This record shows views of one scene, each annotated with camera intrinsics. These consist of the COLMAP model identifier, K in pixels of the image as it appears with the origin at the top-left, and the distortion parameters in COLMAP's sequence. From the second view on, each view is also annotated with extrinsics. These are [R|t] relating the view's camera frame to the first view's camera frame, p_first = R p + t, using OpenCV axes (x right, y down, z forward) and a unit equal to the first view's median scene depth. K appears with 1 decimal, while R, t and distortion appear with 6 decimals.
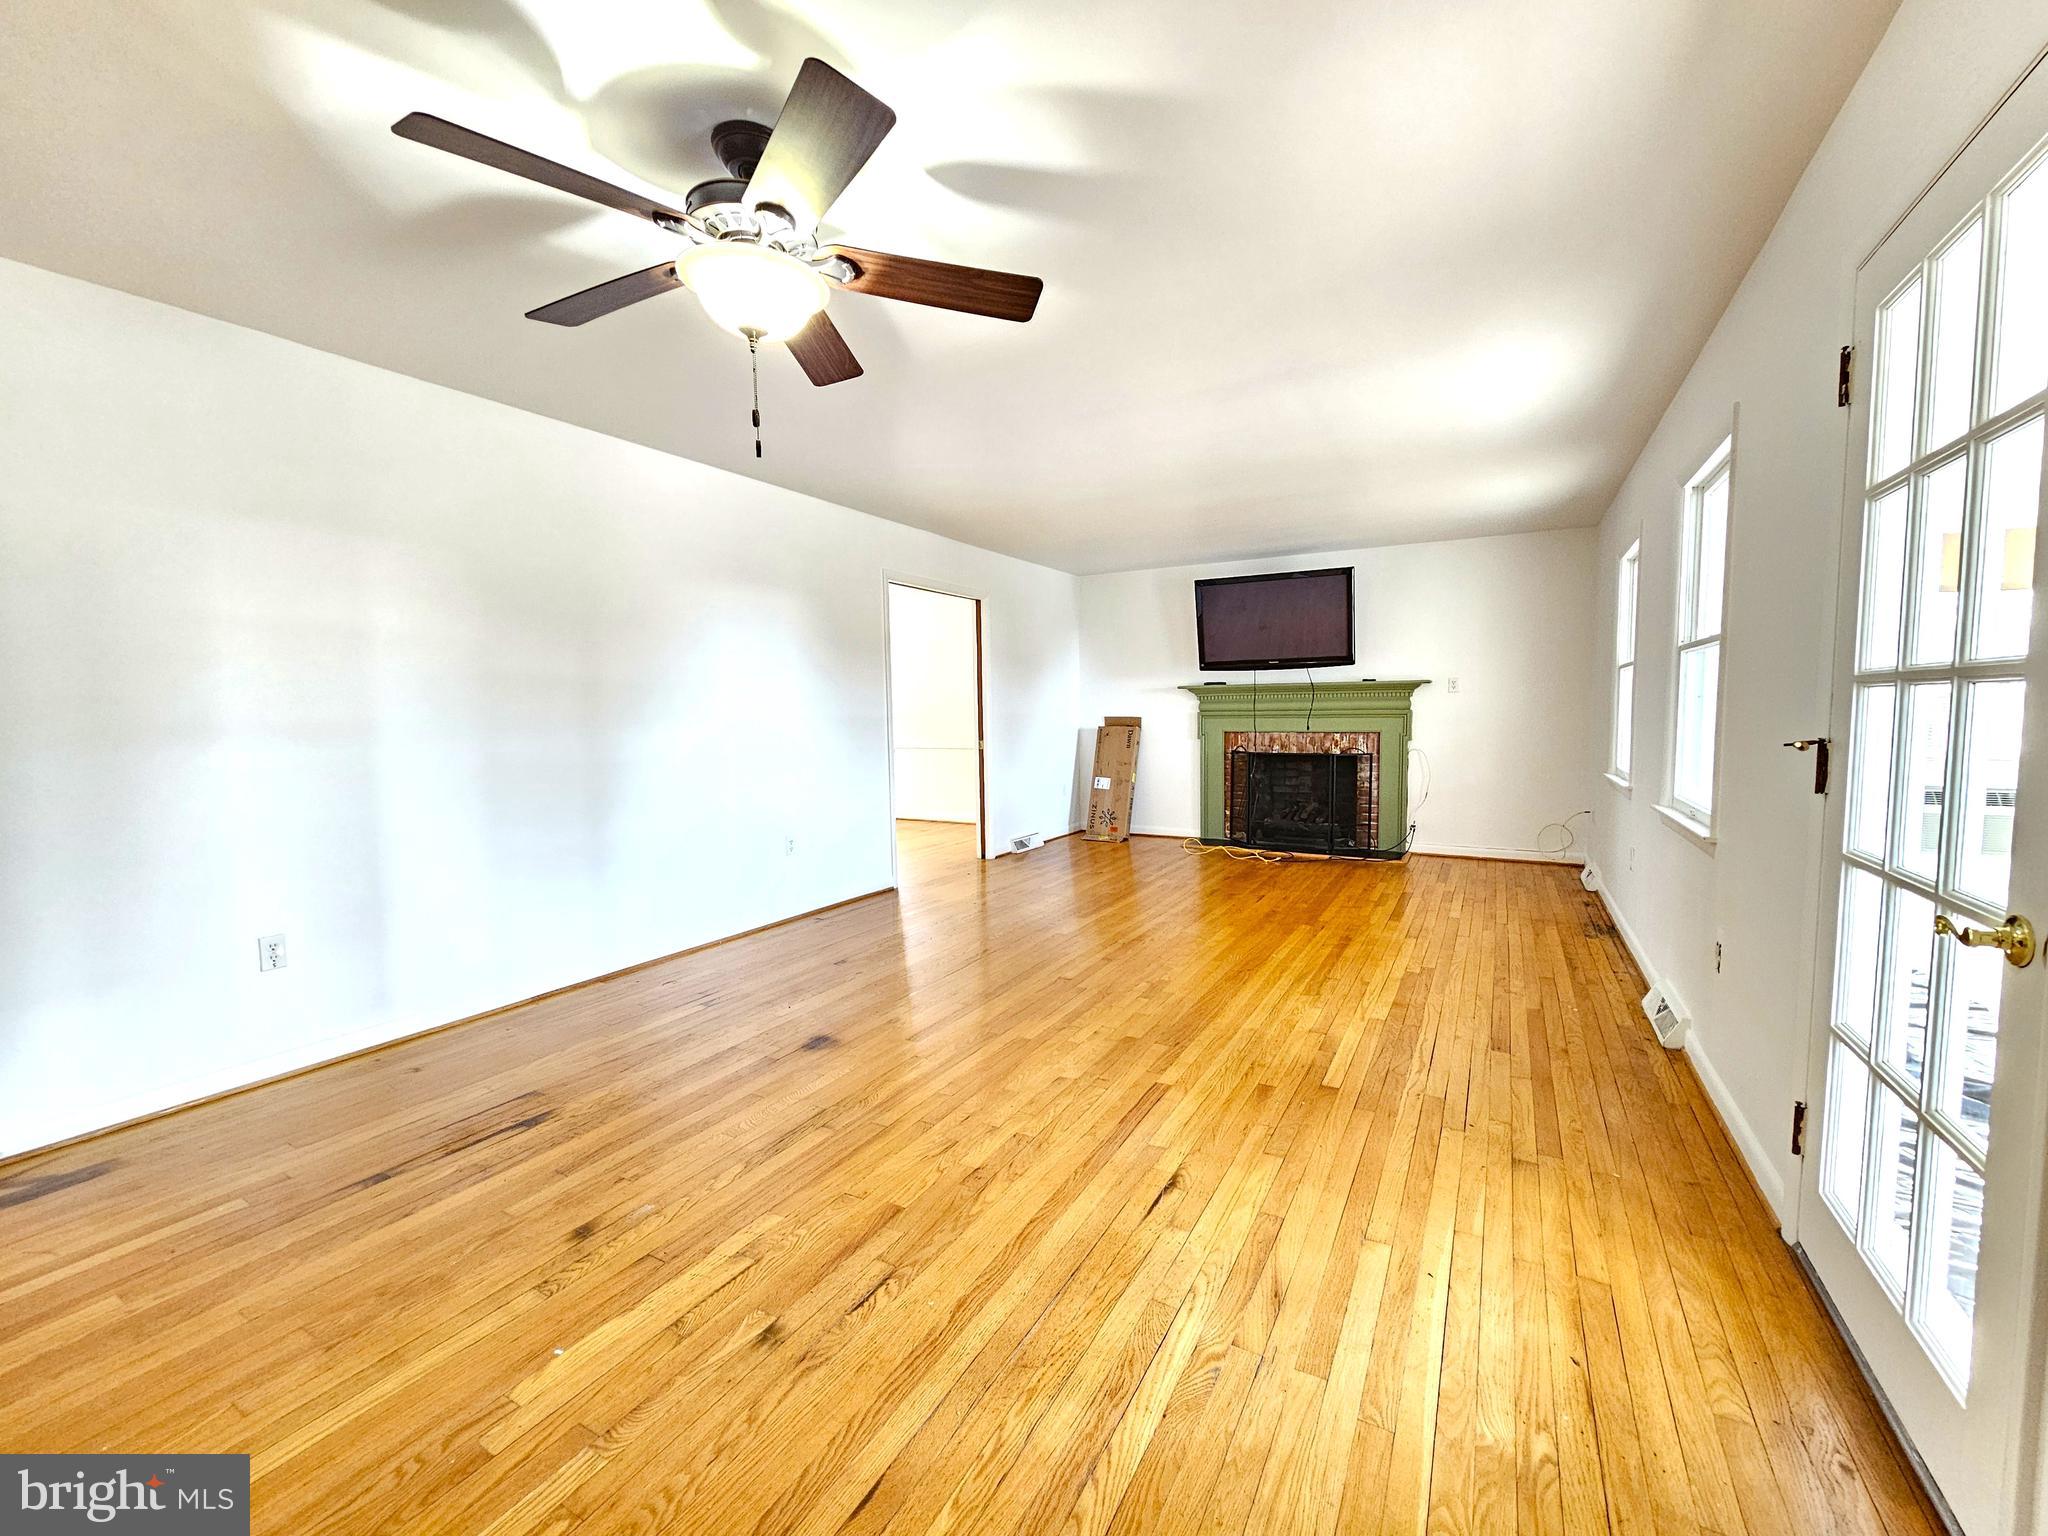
lens RADIAL K [[841.7, 0, 1014.1], [0, 841.7, 769.1], [0, 0, 1]] dist [-0.009747, -0.000133]
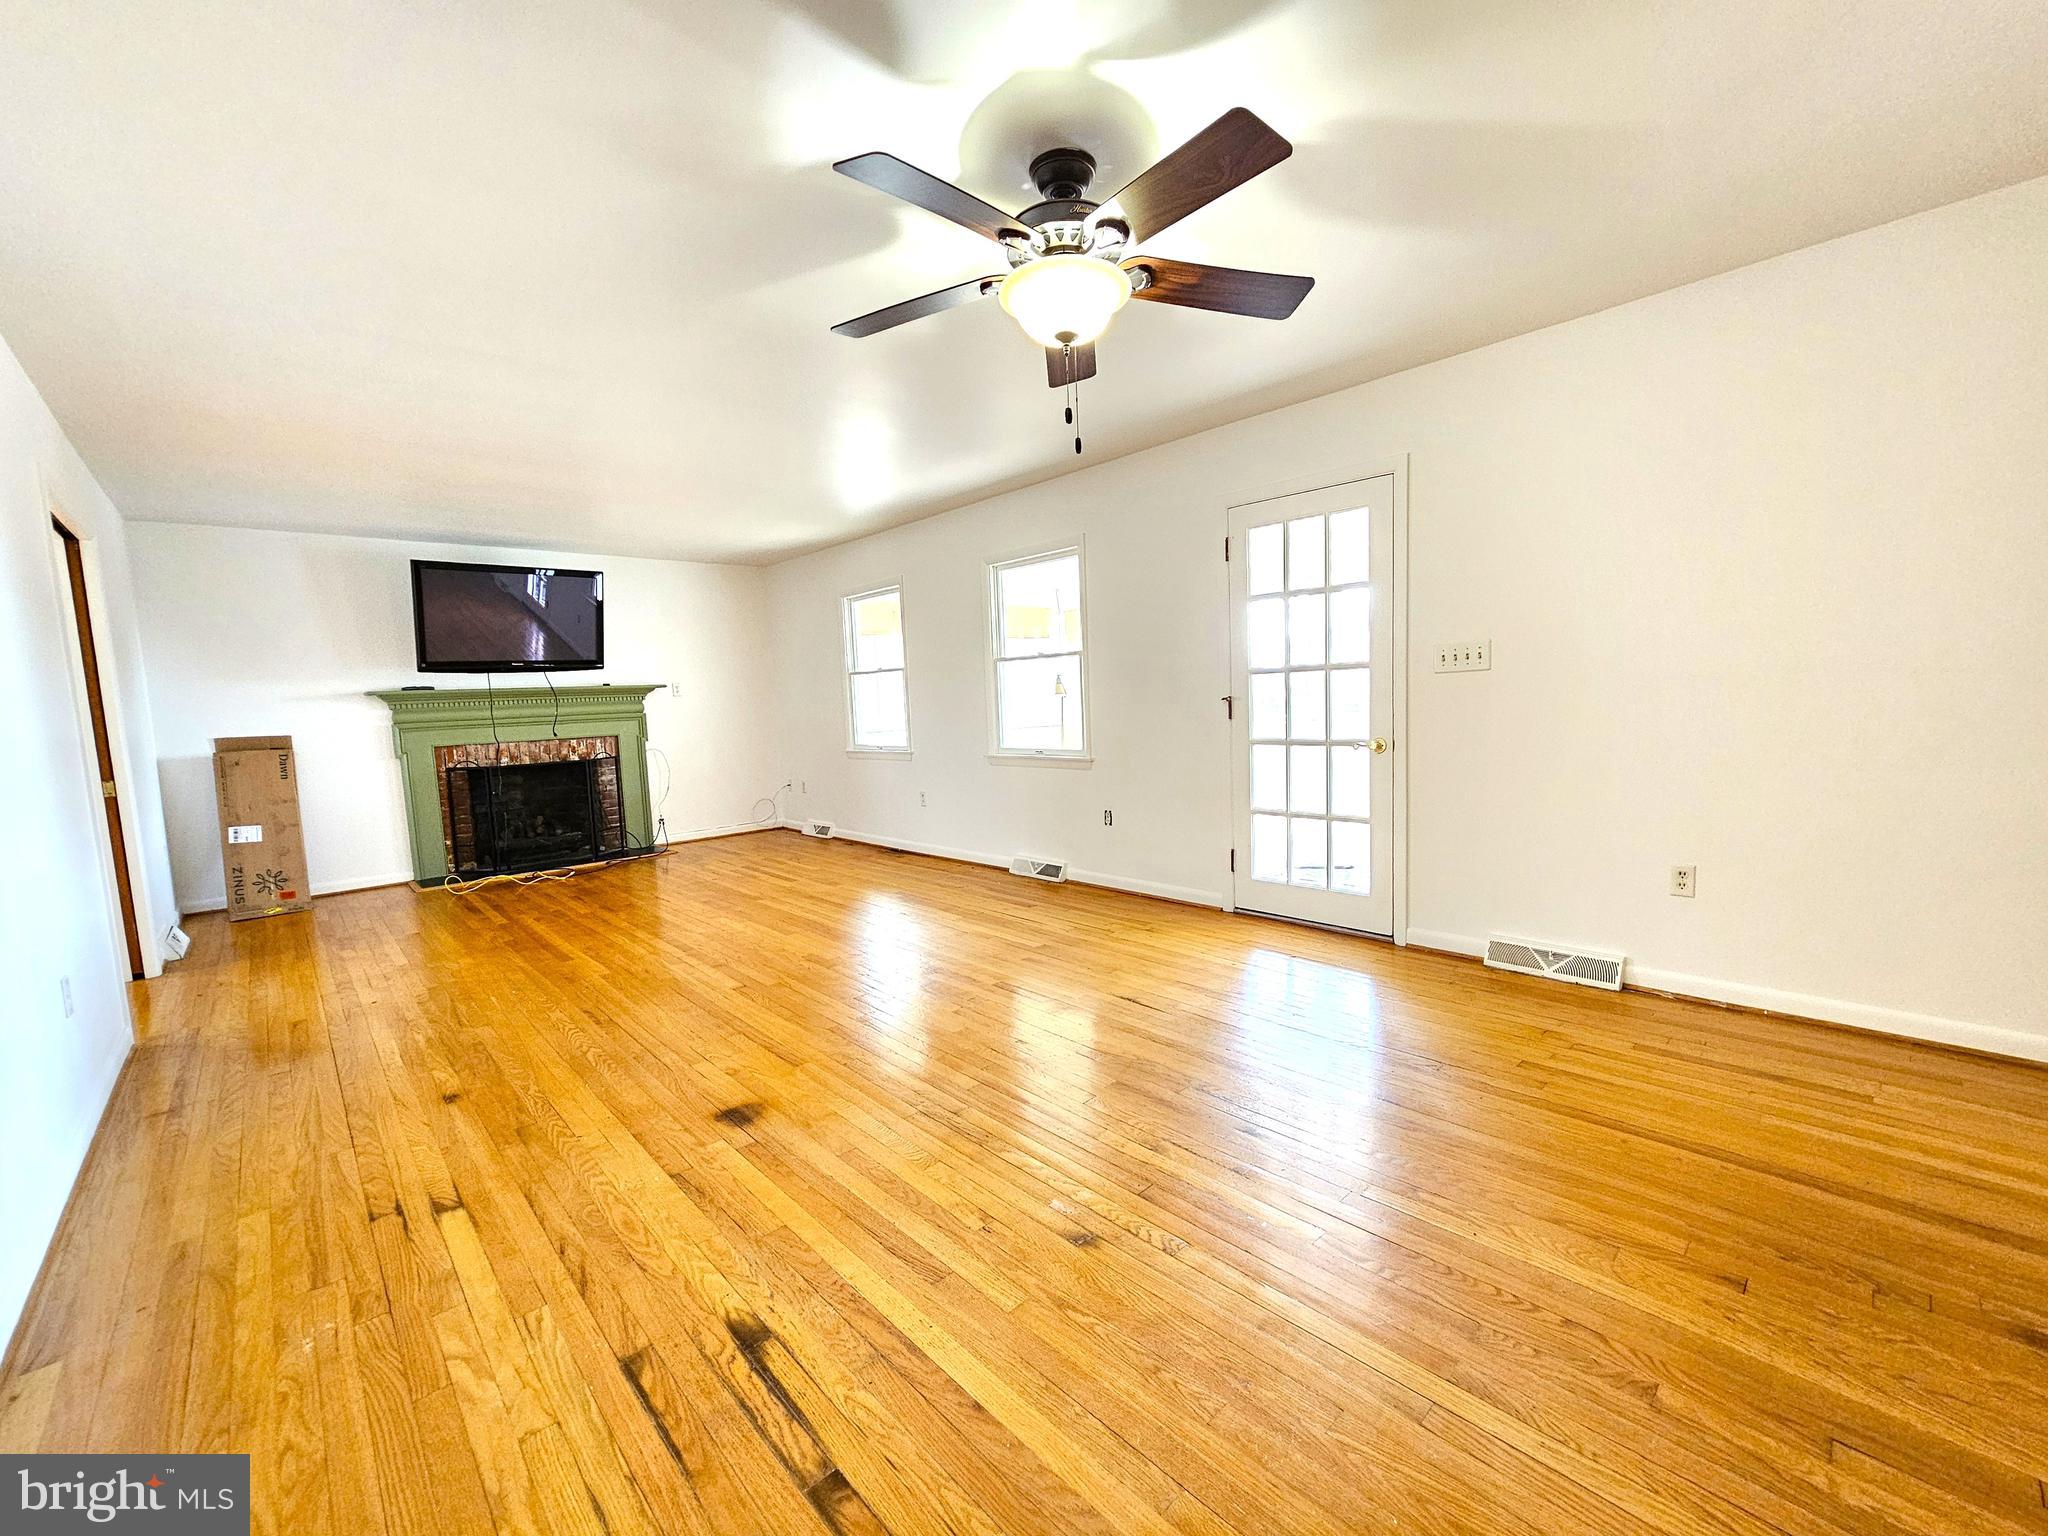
lens RADIAL K [[851.1, 0, 1017.0], [0, 851.1, 770.4], [0, 0, 1]] dist [0.000950, 0.000076]
pose [[0.303604, -0.088303, 0.948698, -0.396768], [0.108197, 0.992451, 0.057750, -0.008054], [-0.946635, 0.085113, 0.310866, 0.208680]]
